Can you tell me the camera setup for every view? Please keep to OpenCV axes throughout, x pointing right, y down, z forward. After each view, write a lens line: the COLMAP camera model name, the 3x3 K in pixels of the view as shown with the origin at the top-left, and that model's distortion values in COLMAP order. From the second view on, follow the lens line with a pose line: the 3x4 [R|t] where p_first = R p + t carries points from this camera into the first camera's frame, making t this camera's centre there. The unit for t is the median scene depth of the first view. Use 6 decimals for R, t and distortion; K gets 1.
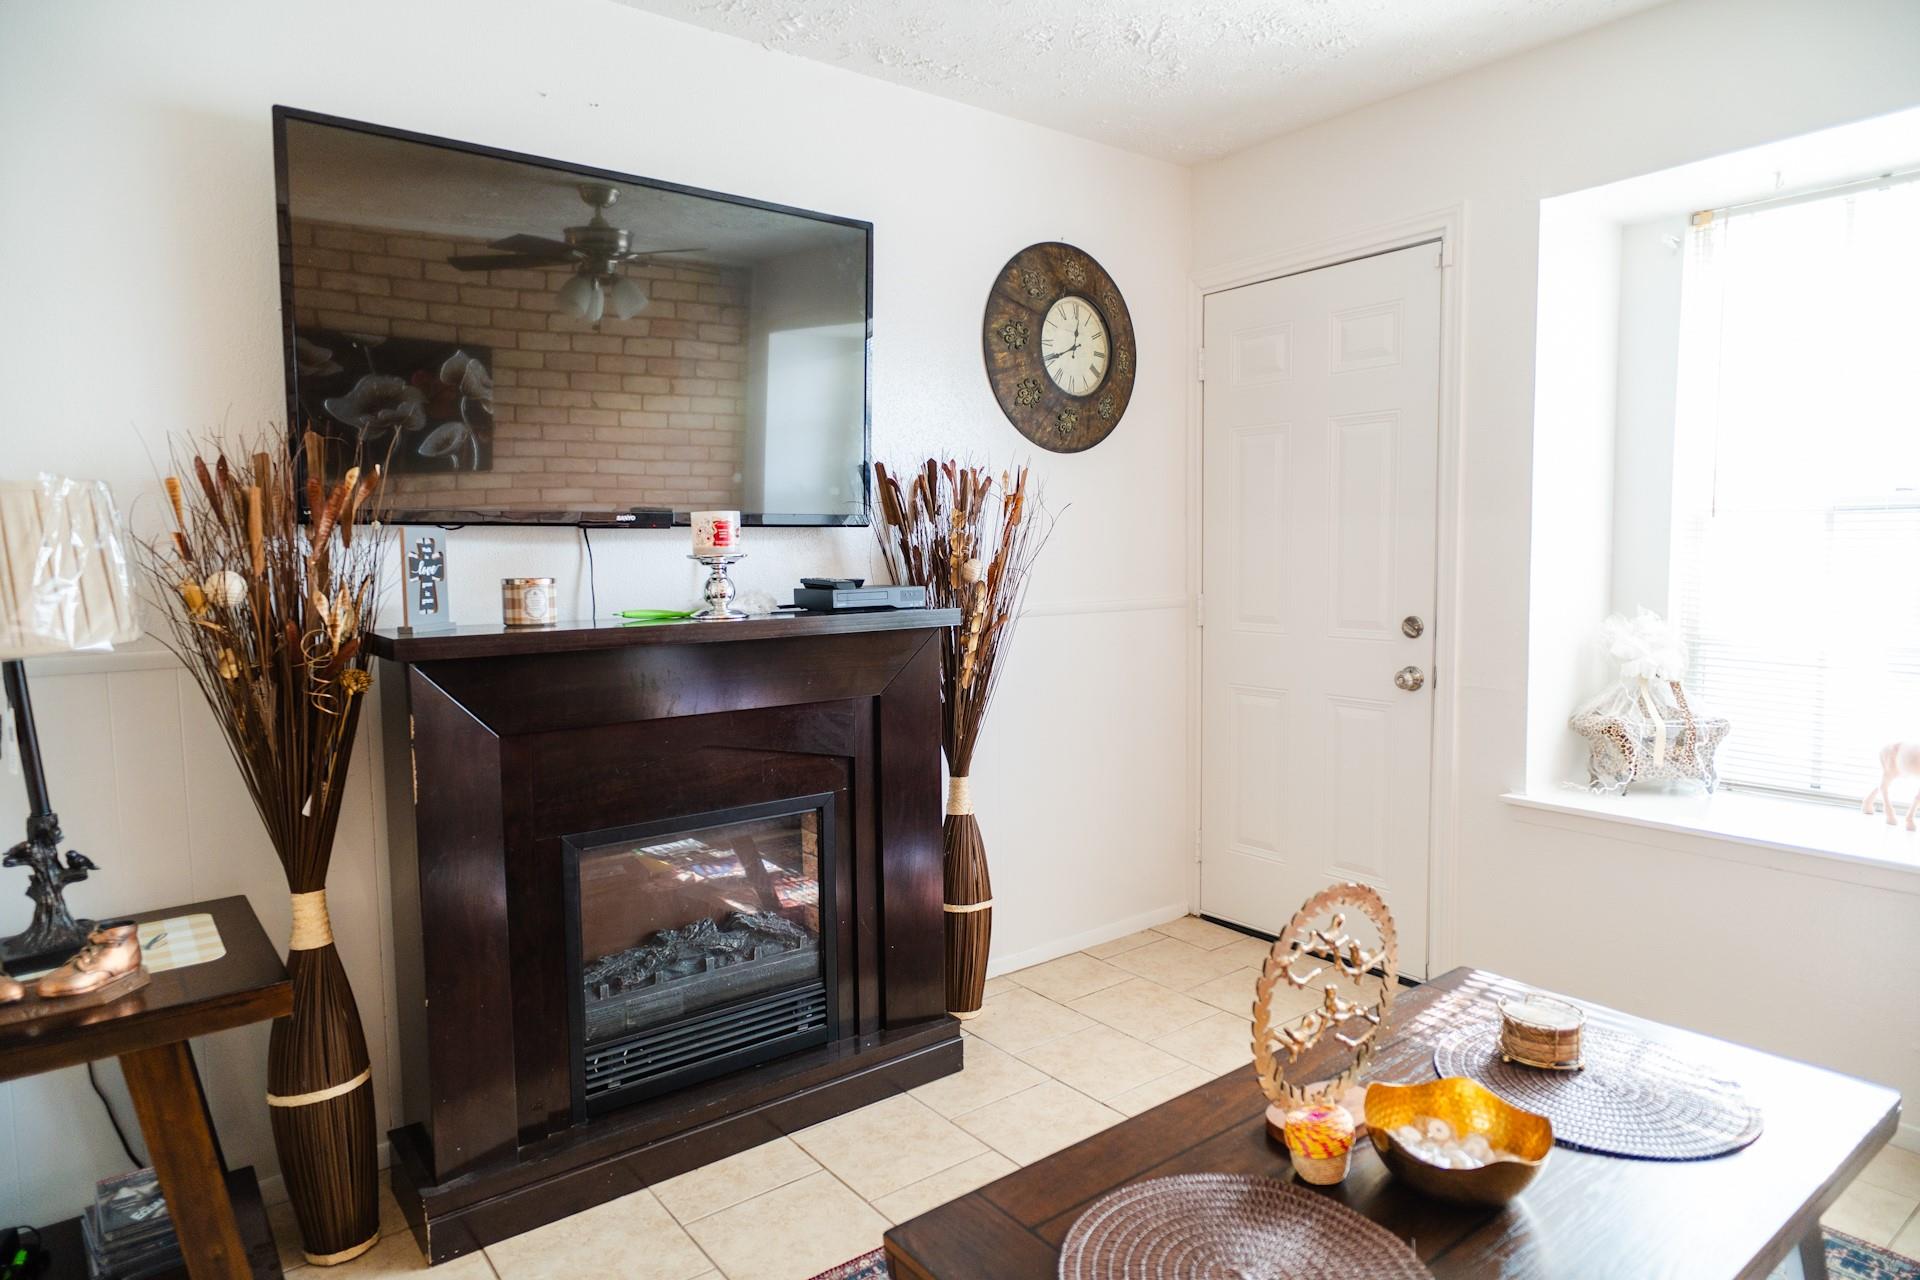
lens RADIAL K [[1127.3, 0, 960.0], [0, 1127.3, 640.0], [0, 0, 1]] dist [-0.000035, -0.000190]
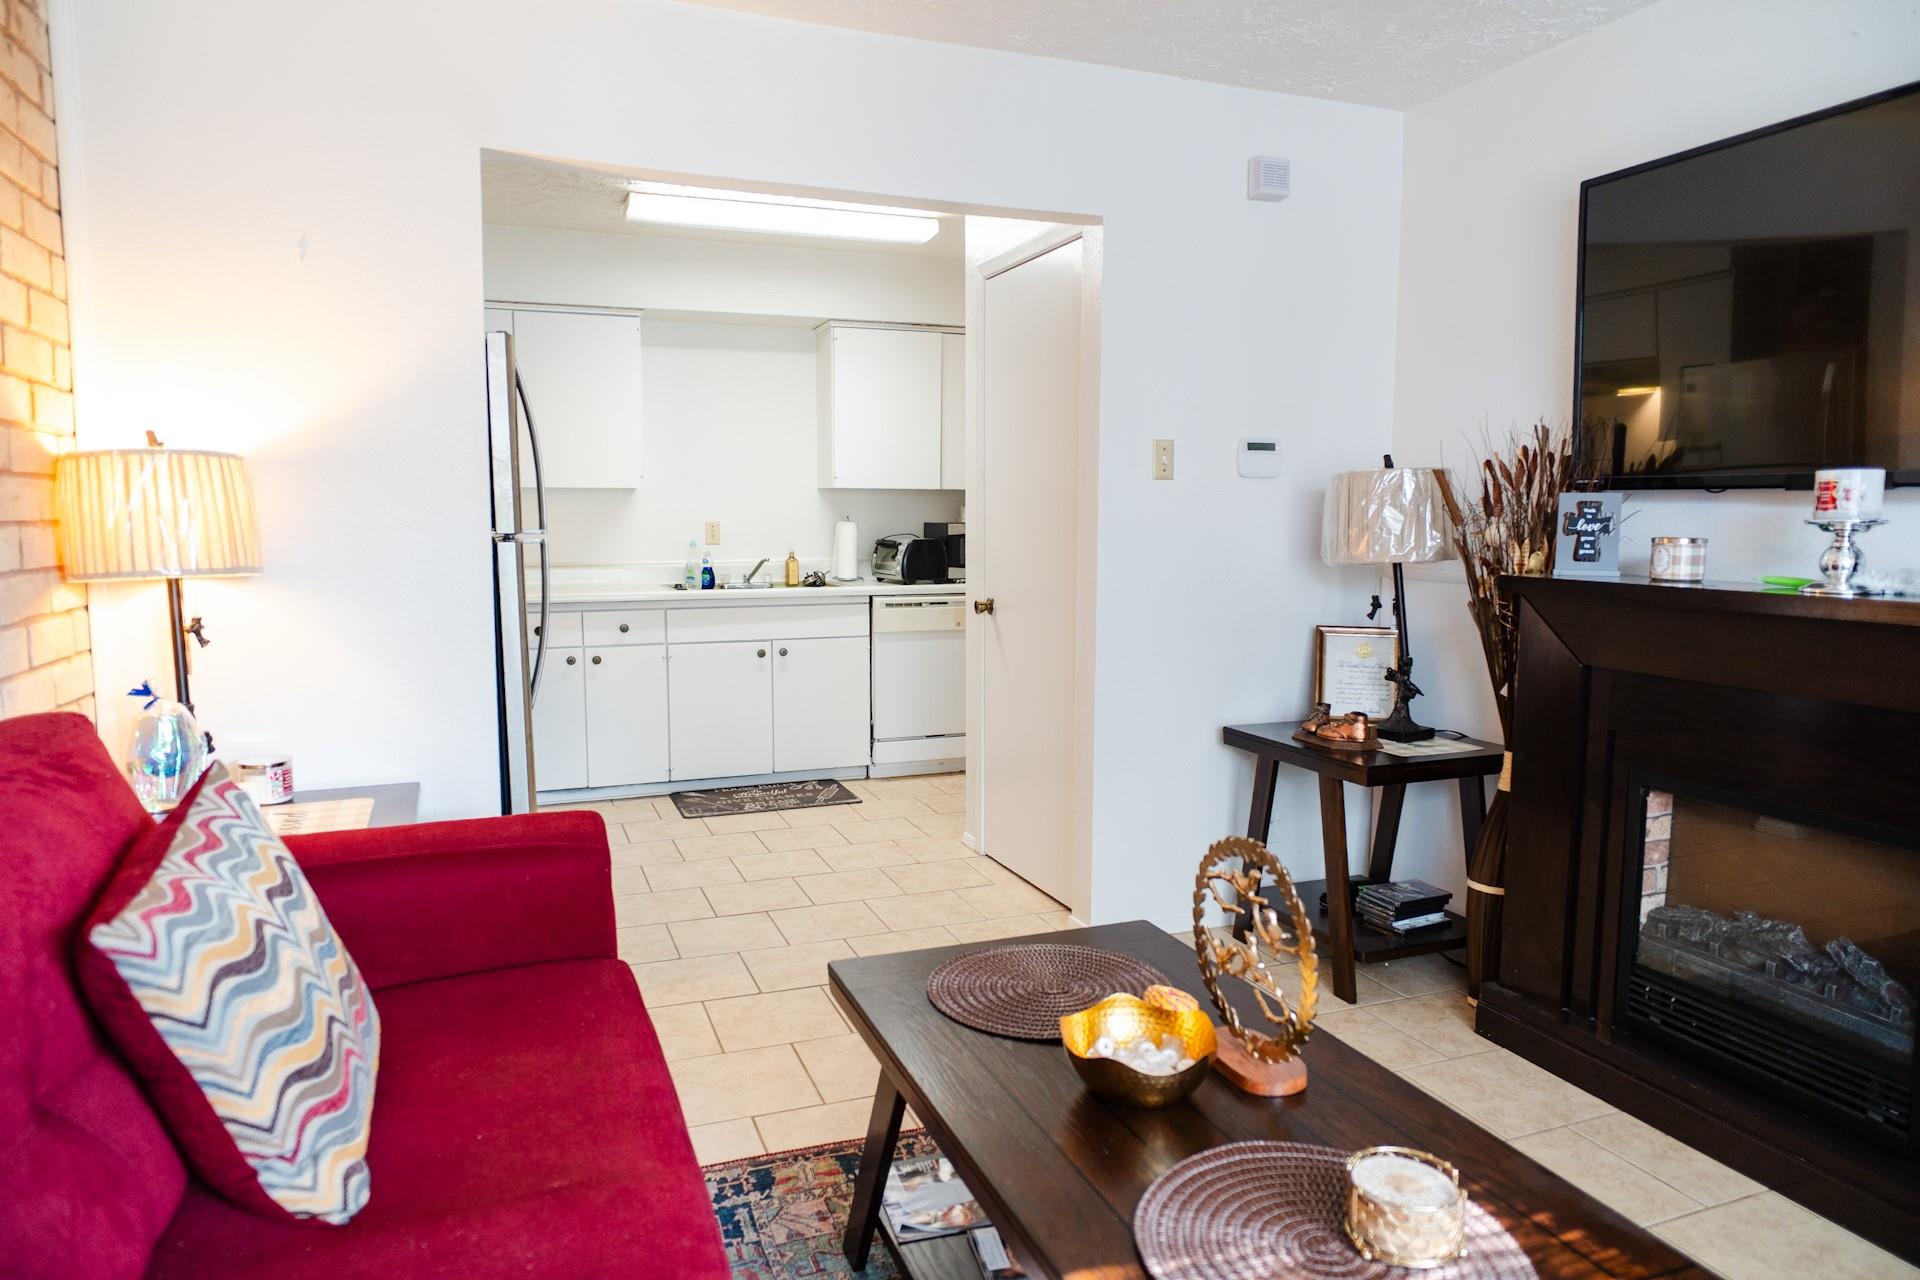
lens RADIAL K [[1154.3, 0, 950.6], [0, 1154.3, 616.1], [0, 0, 1]] dist [-0.003234, -0.000390]
pose [[-0.291473, 0.100028, -0.951335, 0.954810], [-0.072222, 0.989378, 0.126156, -0.073783], [0.953849, 0.105479, -0.281152, 0.692170]]
